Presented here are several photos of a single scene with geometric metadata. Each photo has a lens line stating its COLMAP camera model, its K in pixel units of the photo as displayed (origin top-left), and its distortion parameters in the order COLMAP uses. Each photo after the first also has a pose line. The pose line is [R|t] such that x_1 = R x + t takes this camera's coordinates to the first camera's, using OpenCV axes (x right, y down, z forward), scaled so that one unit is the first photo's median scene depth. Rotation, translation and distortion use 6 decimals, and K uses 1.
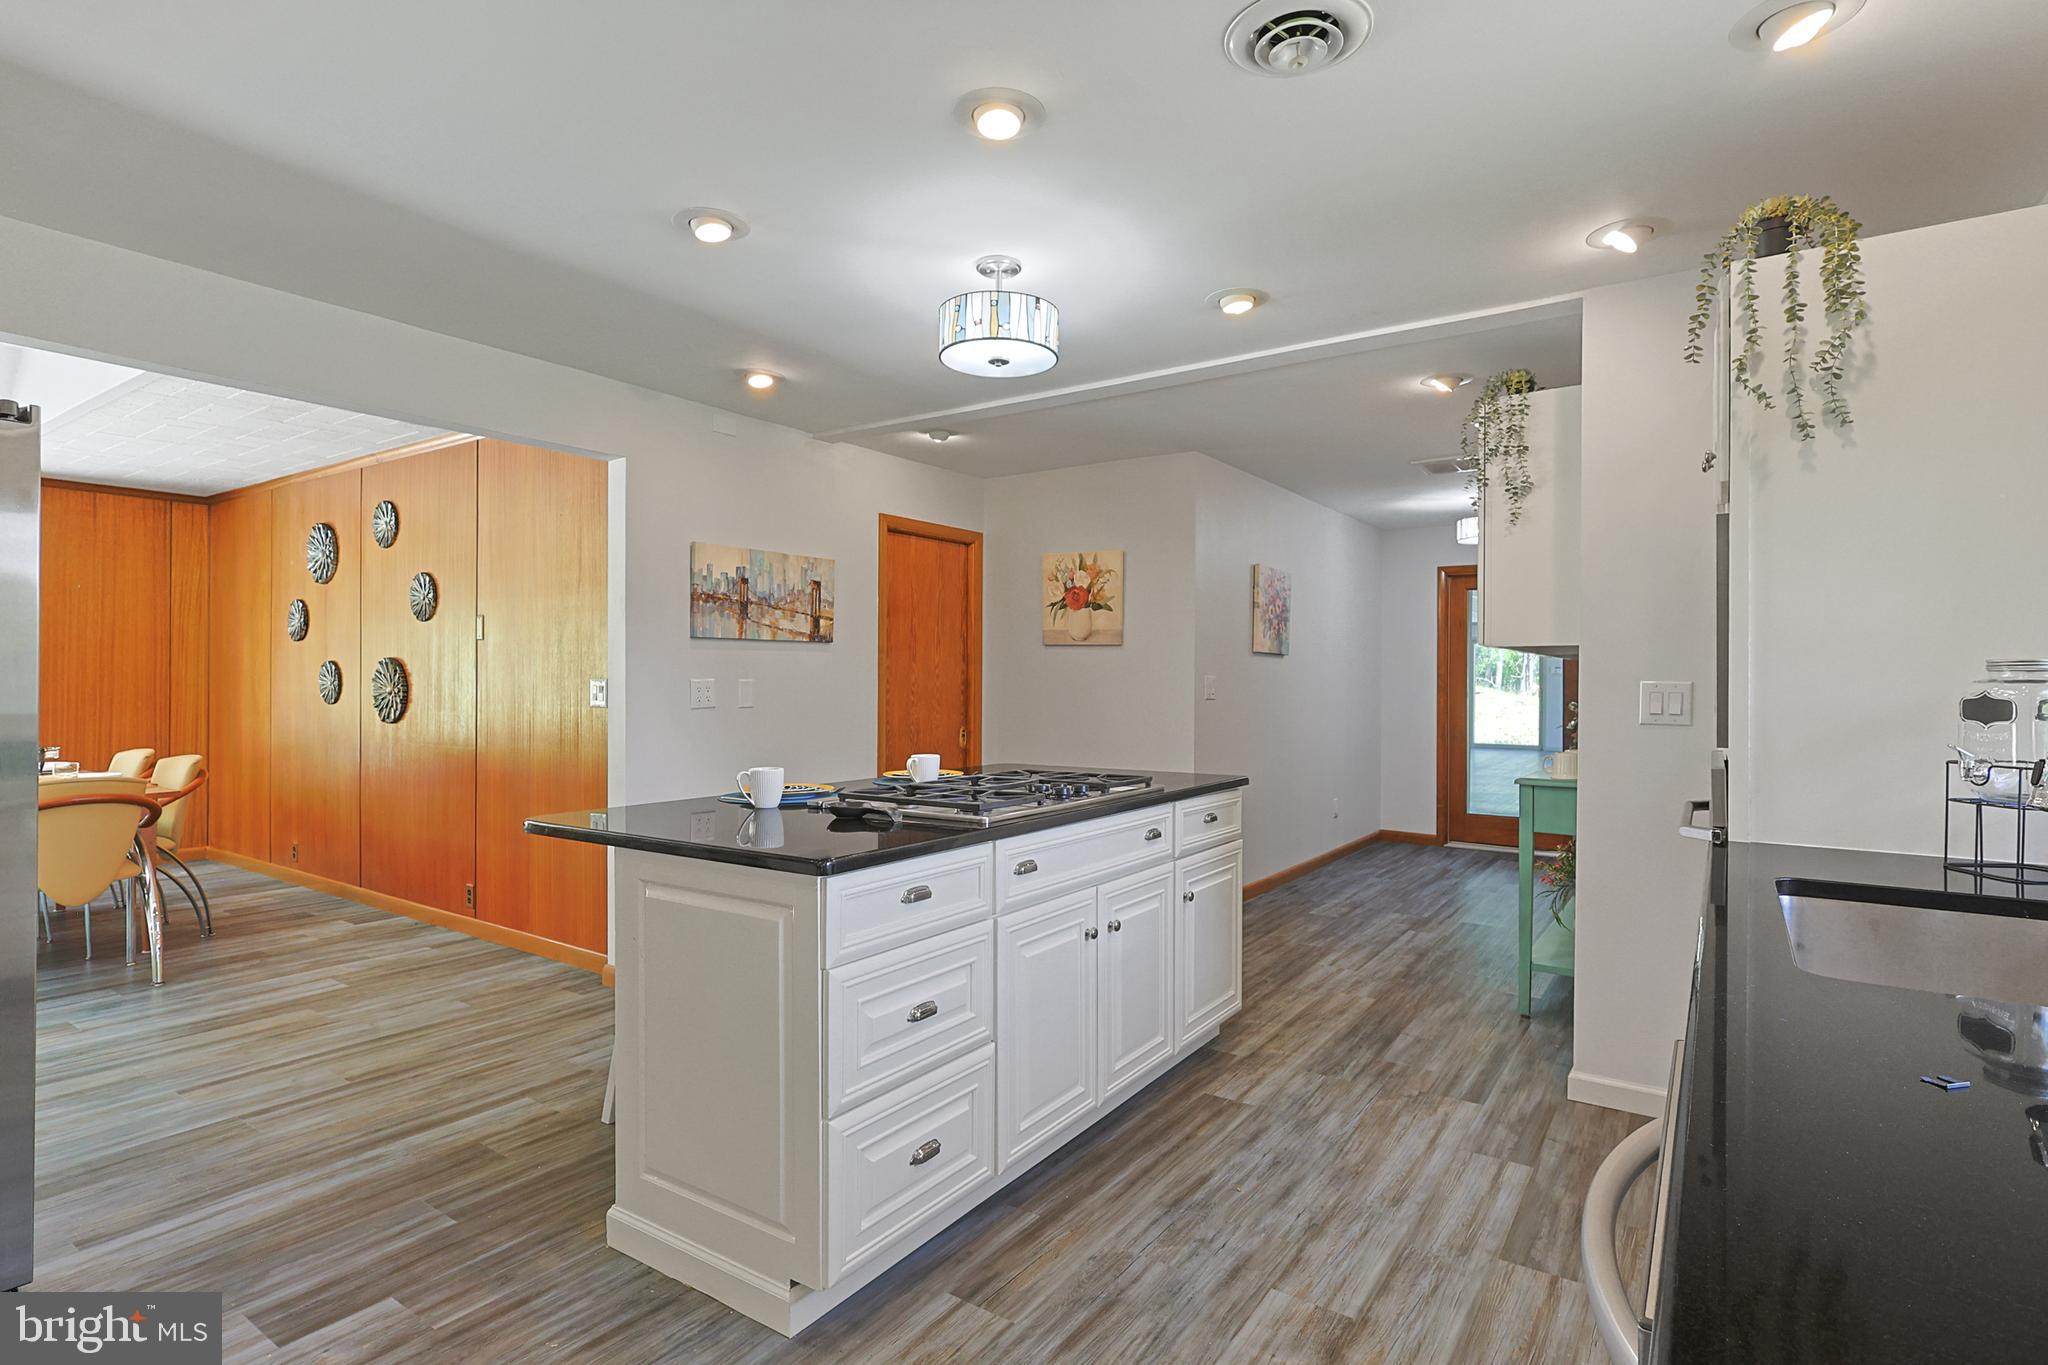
lens RADIAL K [[1017.1, 0, 1030.0], [0, 1017.1, 676.9], [0, 0, 1]] dist [0.001455, -0.000175]
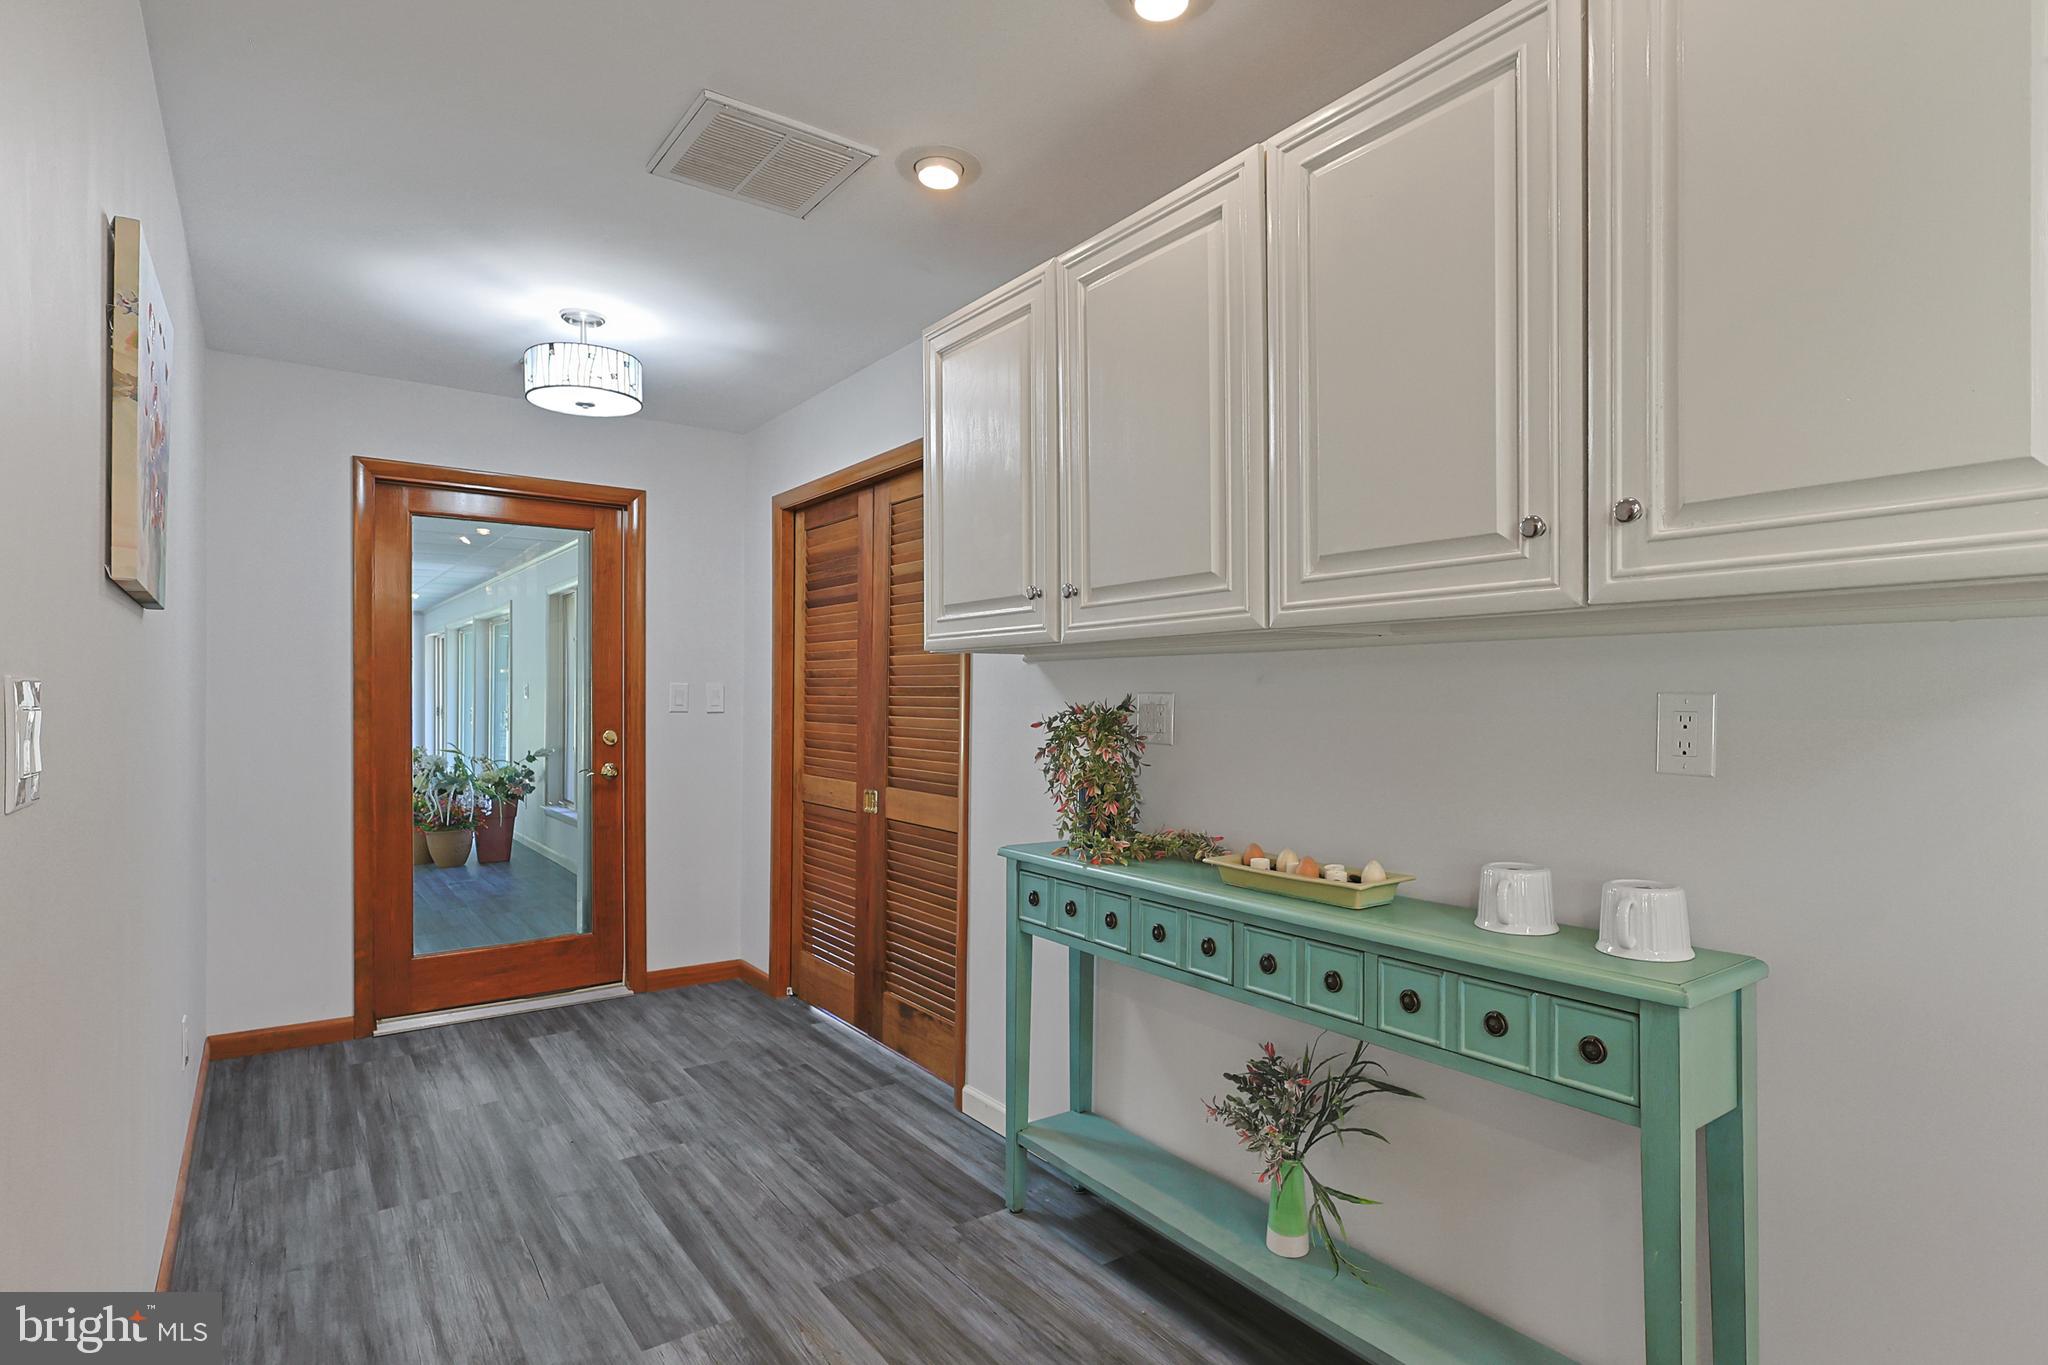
lens RADIAL K [[1032.6, 0, 1036.0], [0, 1032.6, 697.8], [0, 0, 1]] dist [0.000431, -0.000032]
pose [[0.322497, -0.008629, 0.946531, 0.095486], [-0.001556, 0.999952, 0.009646, 0.001186], [-0.946569, -0.004584, 0.322468, 1.156143]]
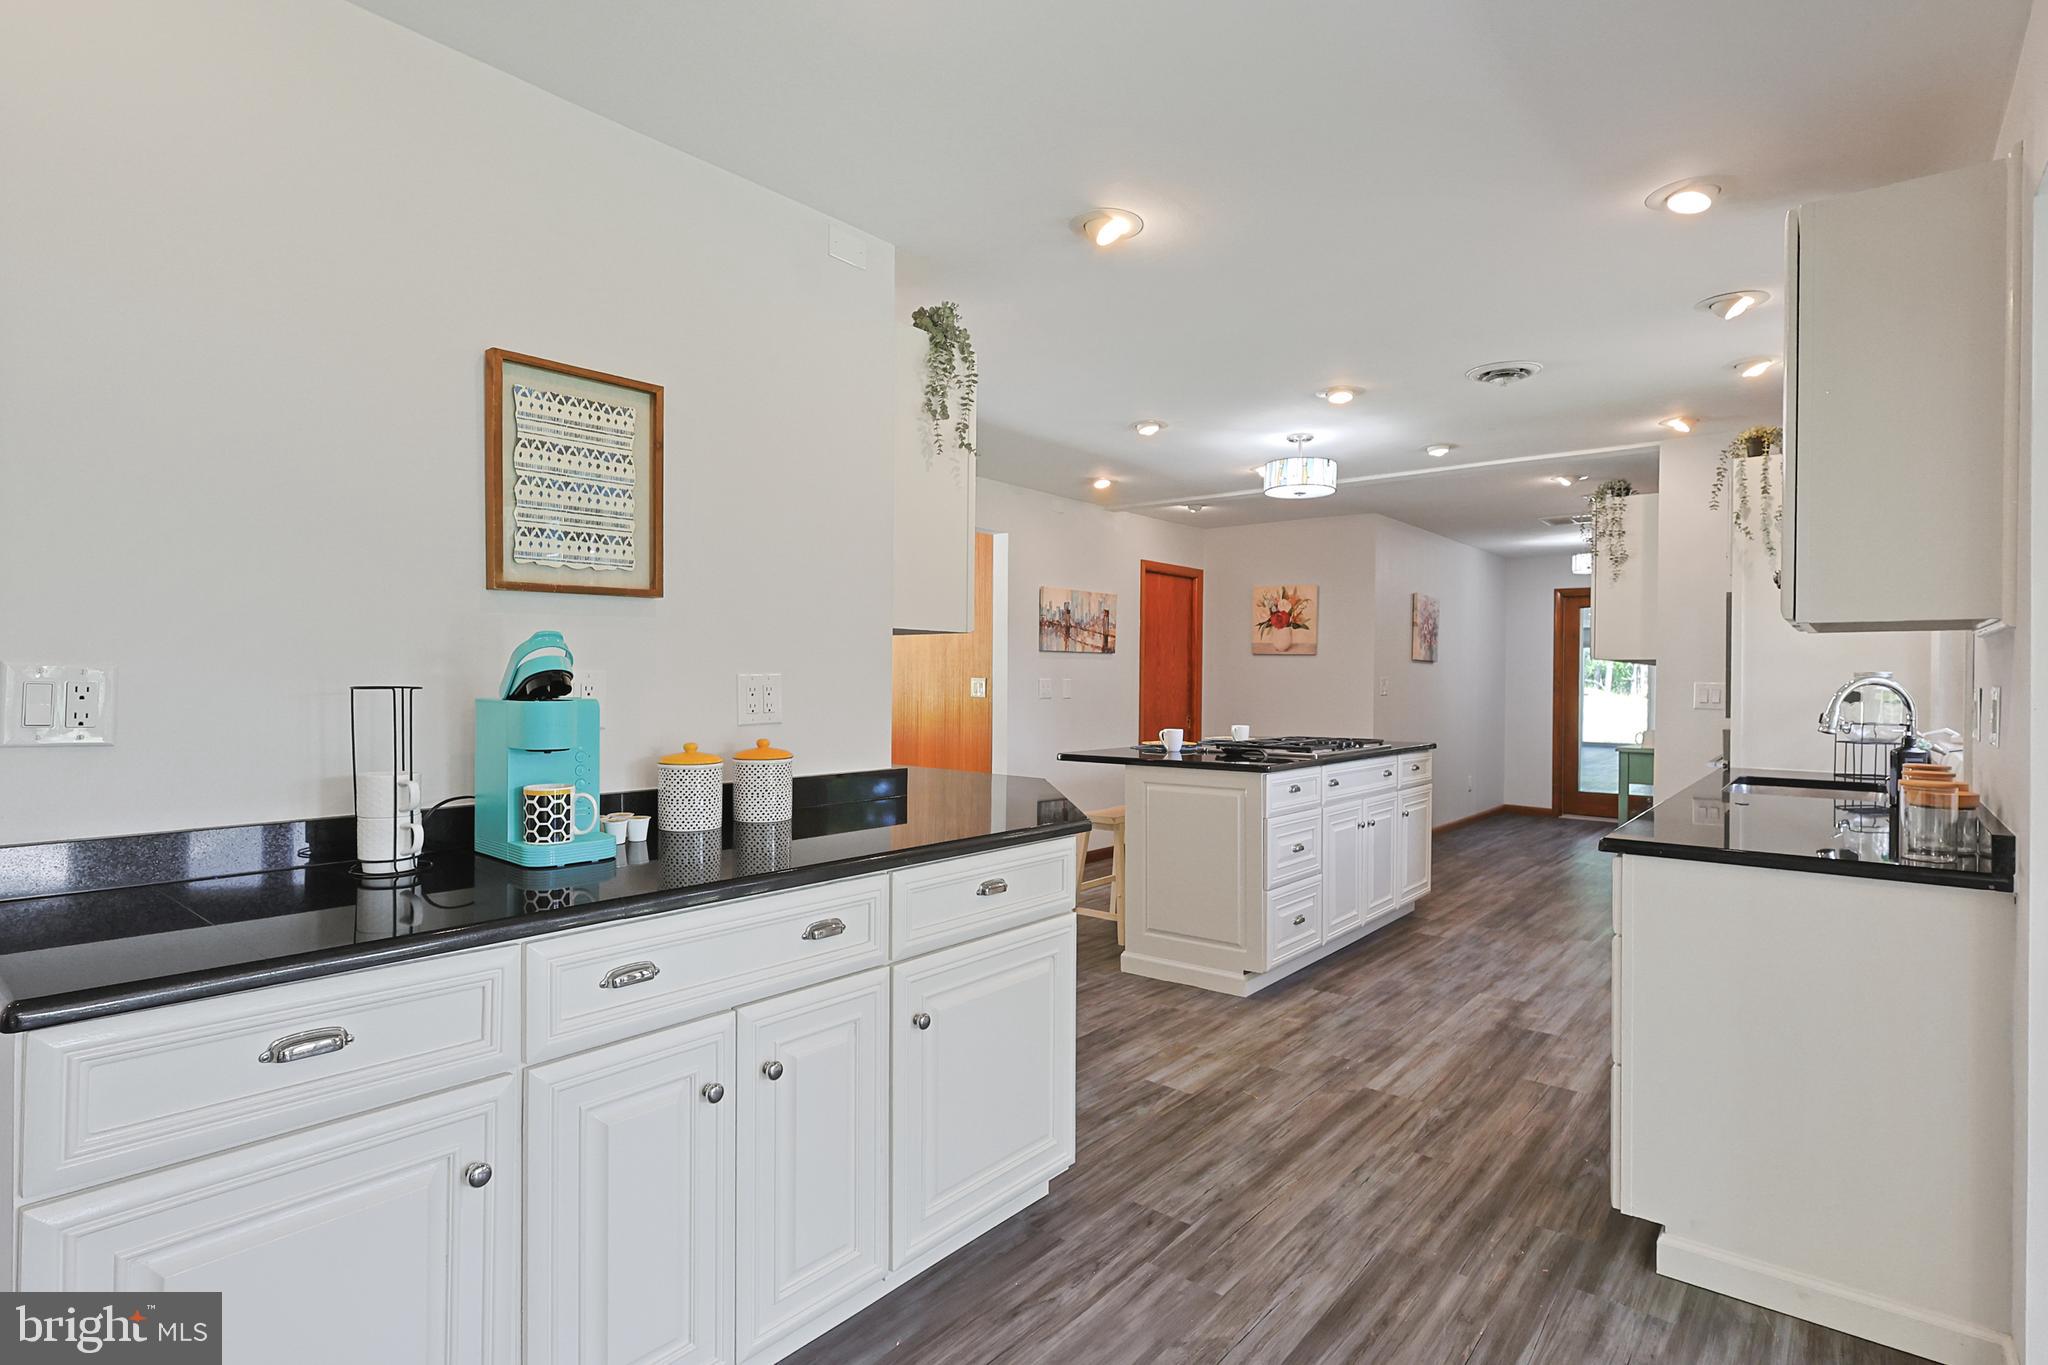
lens RADIAL K [[1028.3, 0, 1024.0], [0, 1028.3, 682.5], [0, 0, 1]] dist [-0.006551, -0.000490]
pose [[0.996307, 0.004125, -0.085767, -0.271312], [-0.003630, 0.999976, 0.005928, -0.001439], [0.085790, -0.005595, 0.996298, -0.600143]]
